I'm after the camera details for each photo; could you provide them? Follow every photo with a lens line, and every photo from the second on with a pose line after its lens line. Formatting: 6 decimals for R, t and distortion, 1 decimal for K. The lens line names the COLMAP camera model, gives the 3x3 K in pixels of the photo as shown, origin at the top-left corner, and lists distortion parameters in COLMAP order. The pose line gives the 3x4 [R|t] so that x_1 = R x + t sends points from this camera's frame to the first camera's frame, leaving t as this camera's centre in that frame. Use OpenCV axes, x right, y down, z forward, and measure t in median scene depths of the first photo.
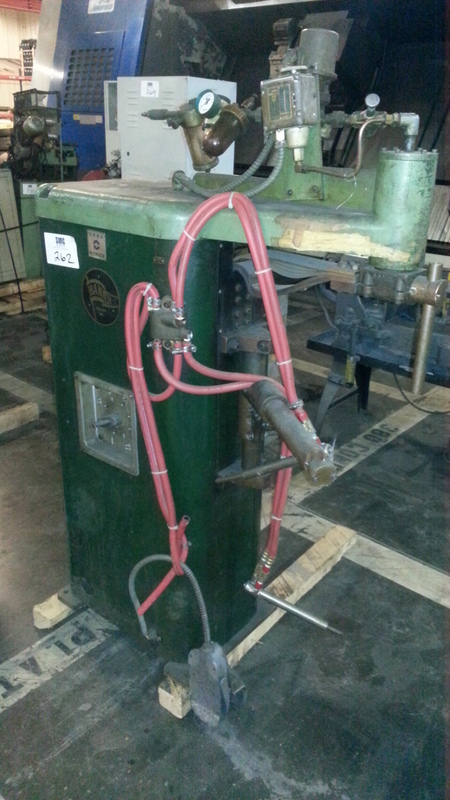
lens RADIAL K [[656.6, 0, 229.1], [0, 656.6, 402.1], [0, 0, 1]] dist [0.119161, -0.205297]
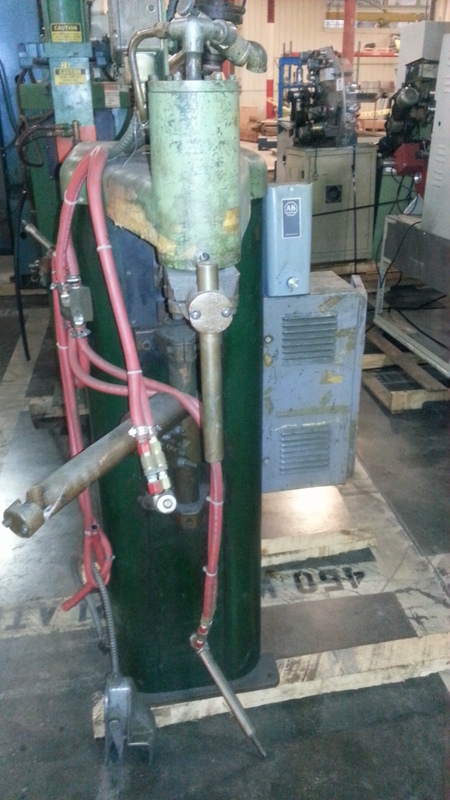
lens RADIAL K [[656.6, 0, 229.1], [0, 656.6, 402.1], [0, 0, 1]] dist [0.119161, -0.205297]
pose [[0.759686, 0.248603, -0.600894, 0.356578], [-0.235974, 0.966443, 0.101506, -0.073479], [0.605965, 0.064683, 0.792857, 0.258589]]
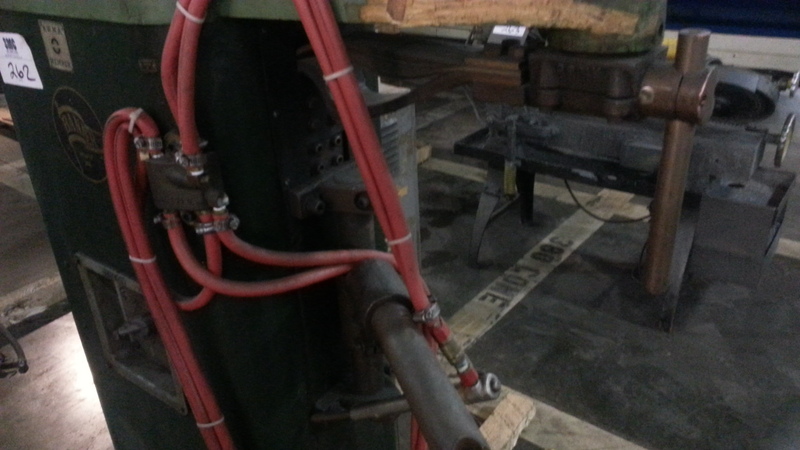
lens RADIAL K [[649.1, 0, 396.0], [0, 649.1, 223.2], [0, 0, 1]] dist [0.110807, -0.198643]
pose [[0.996853, -0.078834, 0.008266, 0.044100], [0.078327, 0.995676, 0.049951, -0.056376], [-0.012168, -0.049146, 0.998717, 0.262829]]
